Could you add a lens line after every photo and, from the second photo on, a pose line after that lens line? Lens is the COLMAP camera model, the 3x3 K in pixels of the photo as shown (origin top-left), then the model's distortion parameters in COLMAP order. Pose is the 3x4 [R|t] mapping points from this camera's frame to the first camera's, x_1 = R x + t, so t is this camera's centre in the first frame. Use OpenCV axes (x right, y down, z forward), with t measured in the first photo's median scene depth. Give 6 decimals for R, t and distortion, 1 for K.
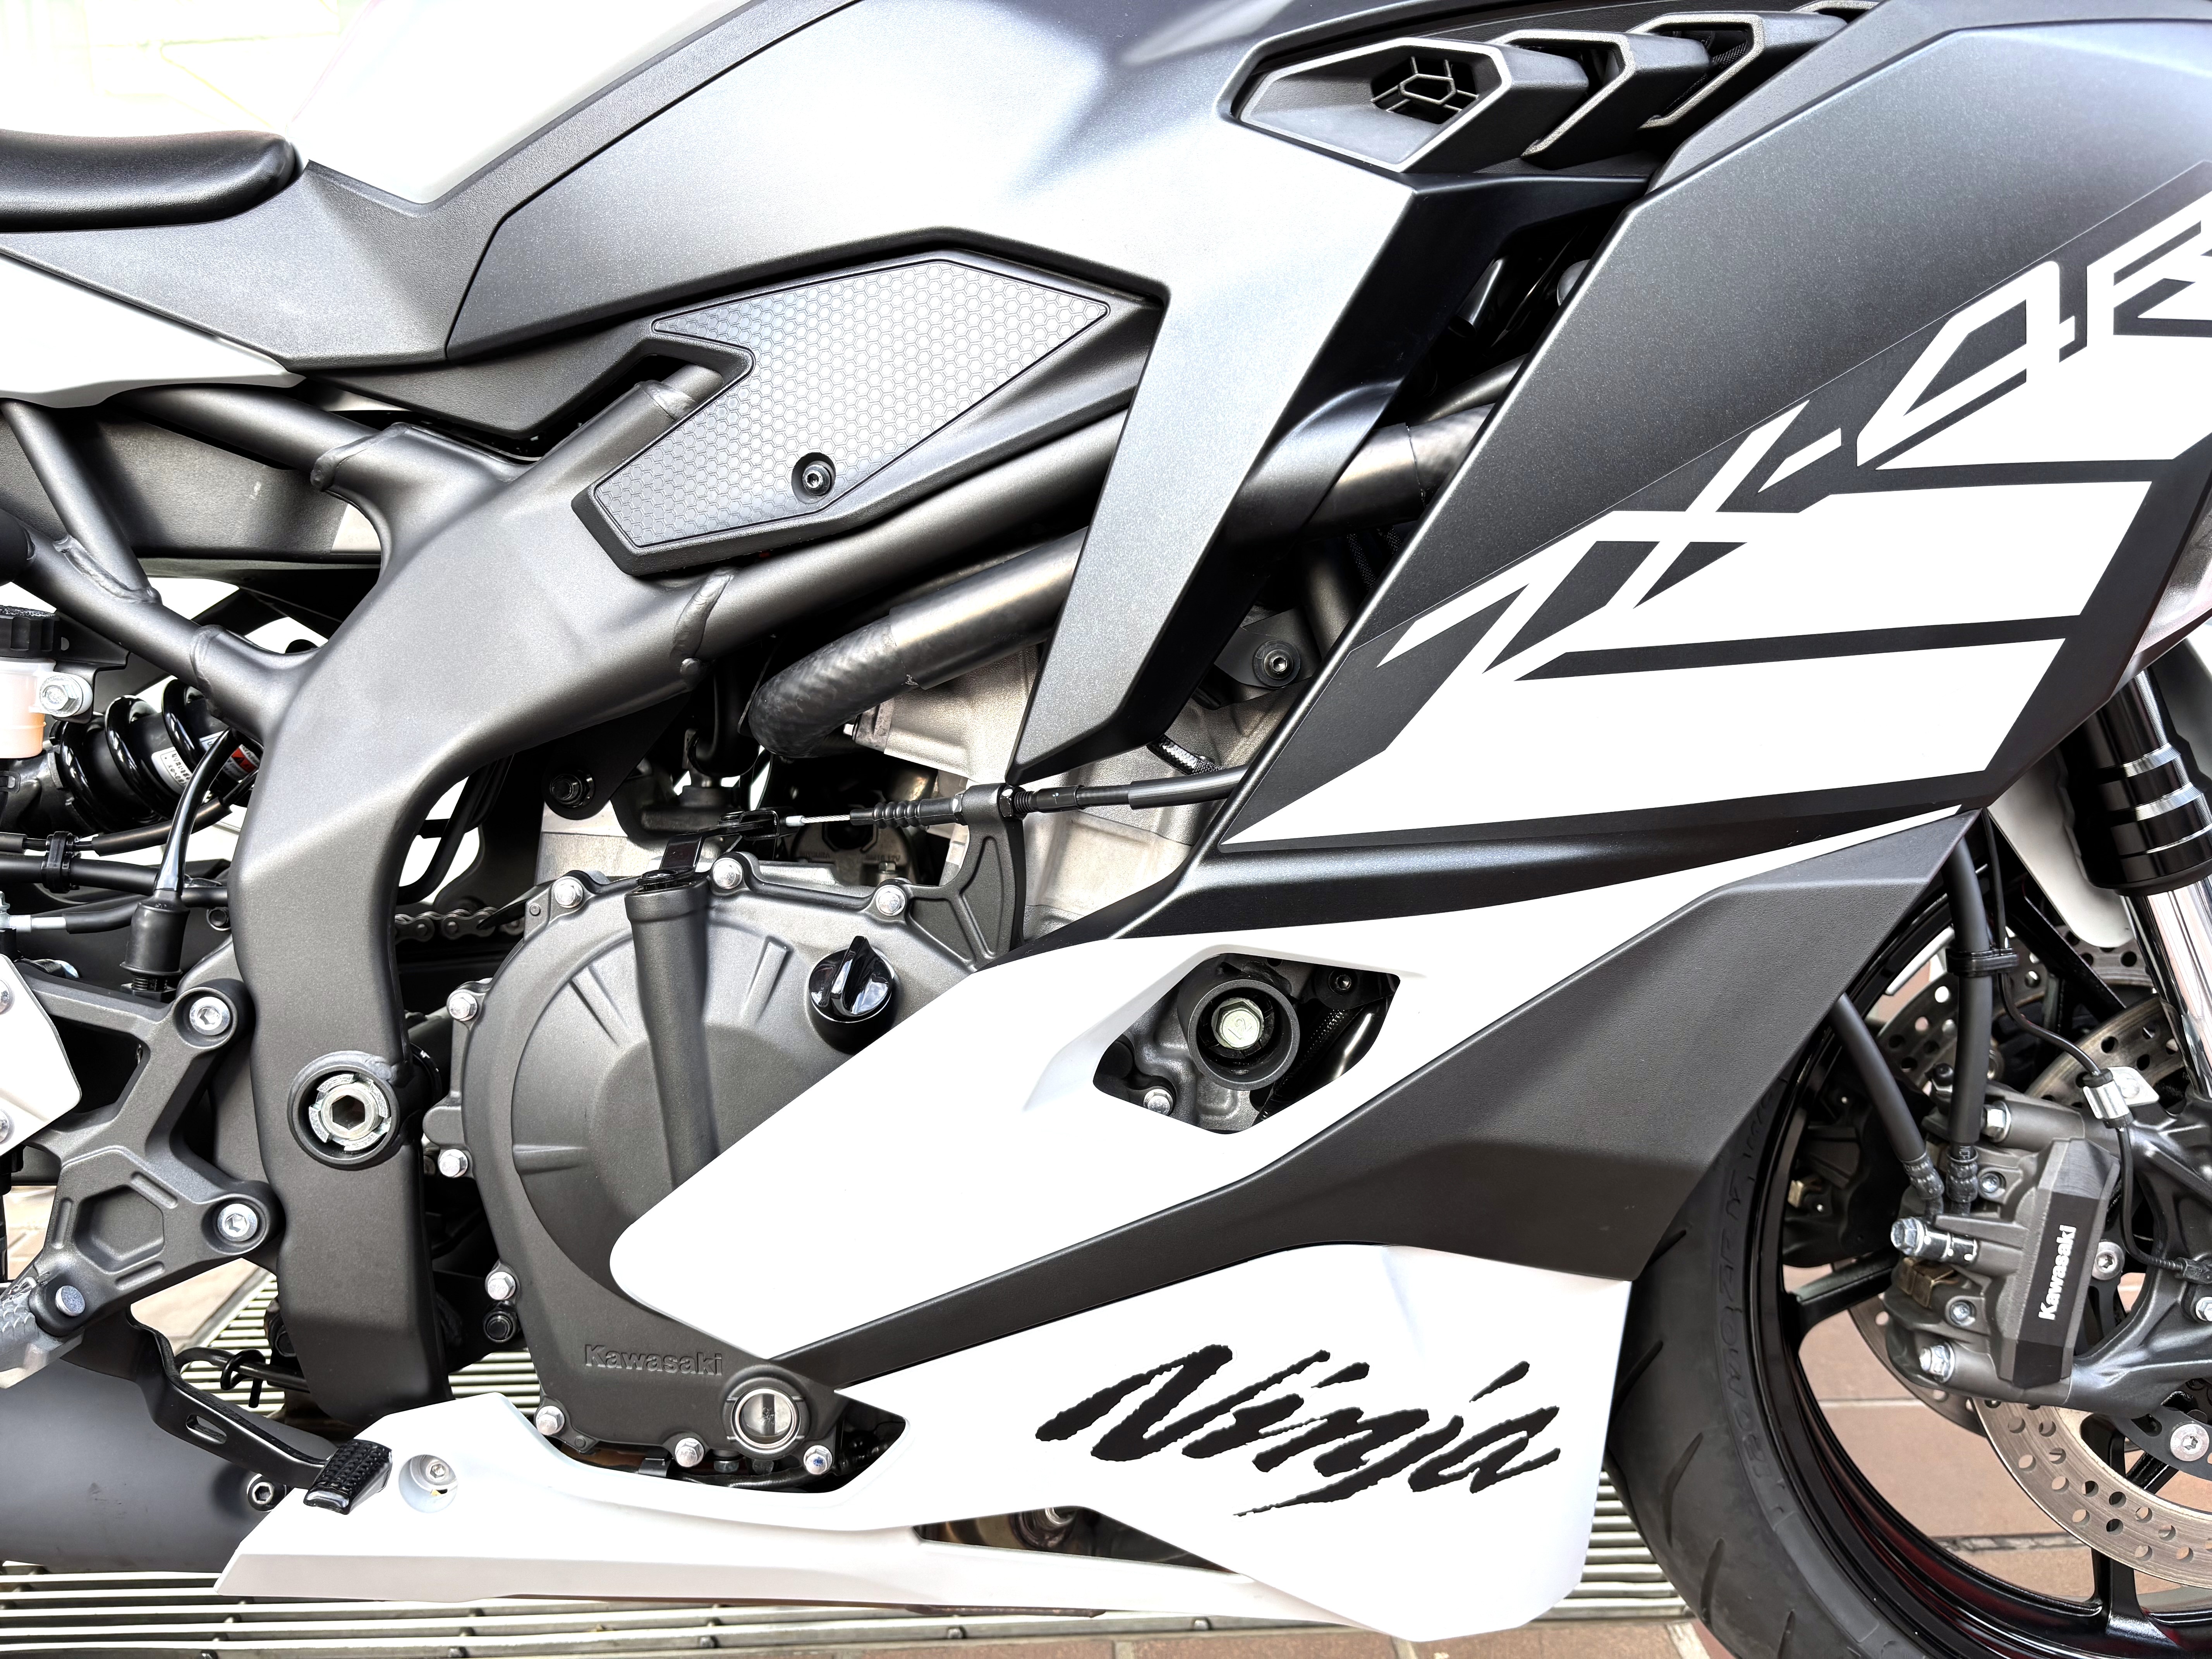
lens RADIAL K [[1643.7, 0, 1106.0], [0, 1643.7, 829.5], [0, 0, 1]] dist [0.007012, 0.003405]
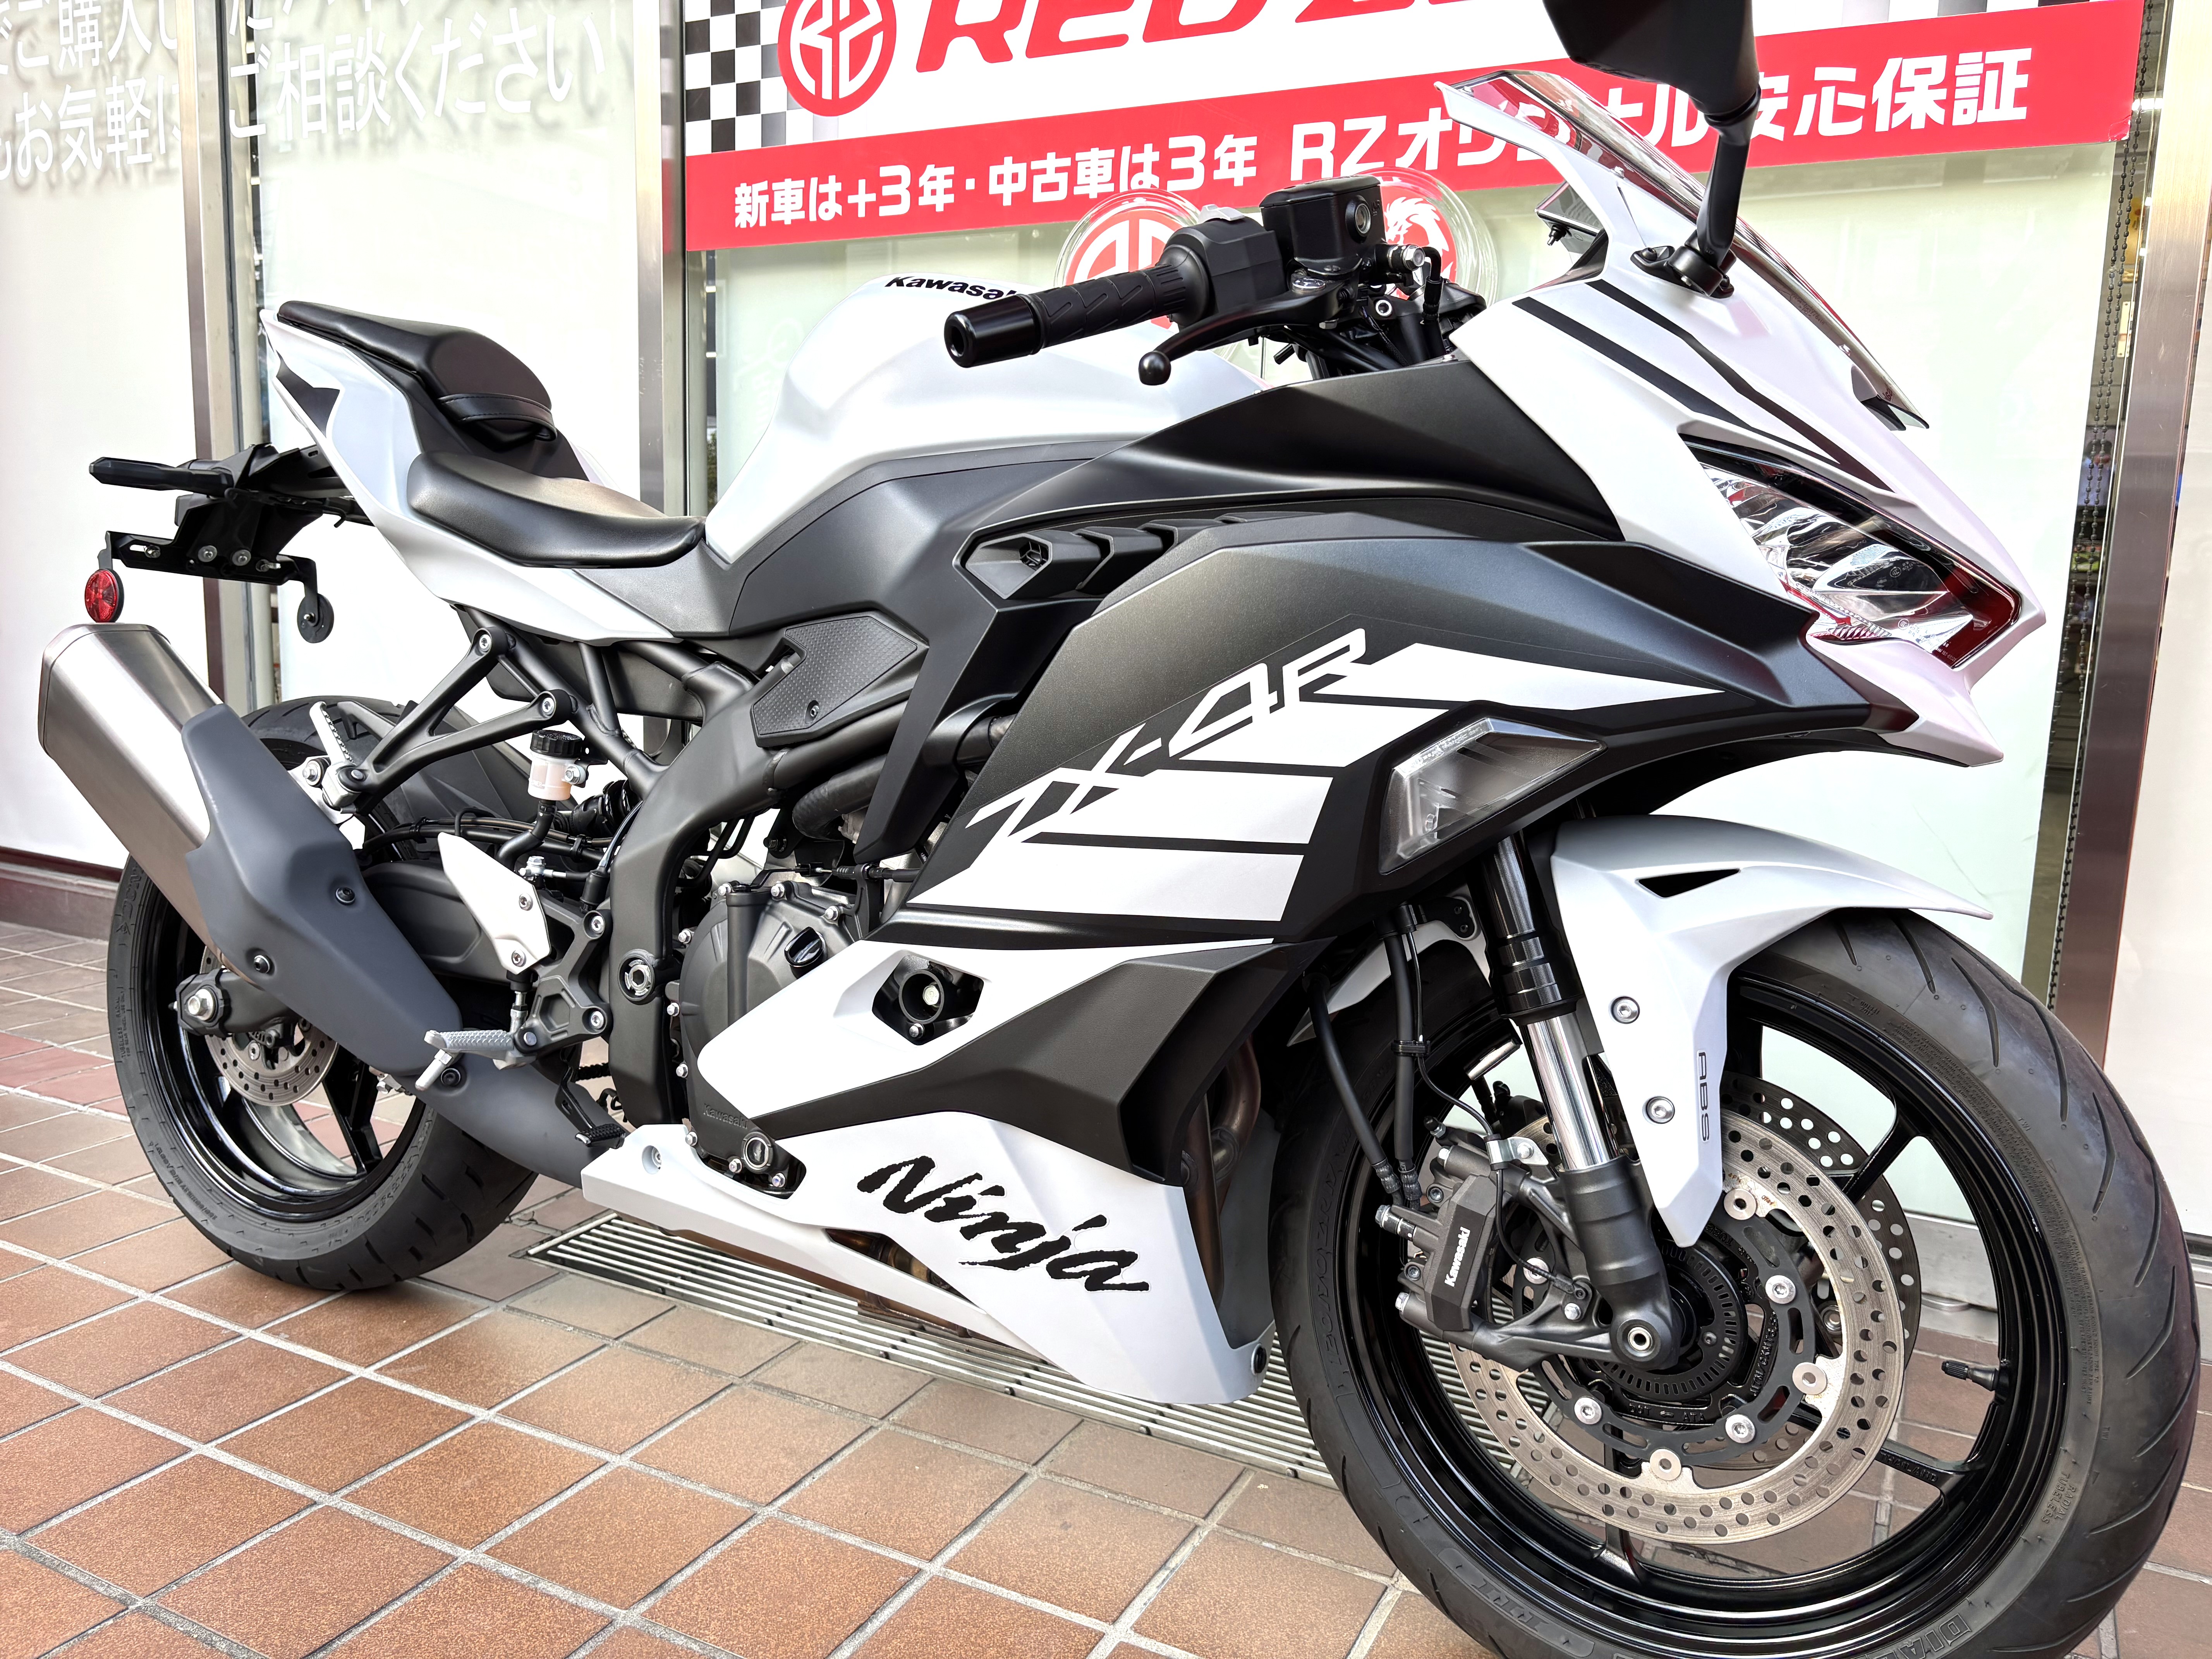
lens RADIAL K [[1657.3, 0, 1106.0], [0, 1657.3, 829.5], [0, 0, 1]] dist [0.060679, 0.000120]
pose [[0.869783, 0.113153, -0.480286, 1.149090], [-0.134523, 0.990858, -0.010176, -0.085402], [0.474744, 0.073461, 0.877053, -0.673616]]
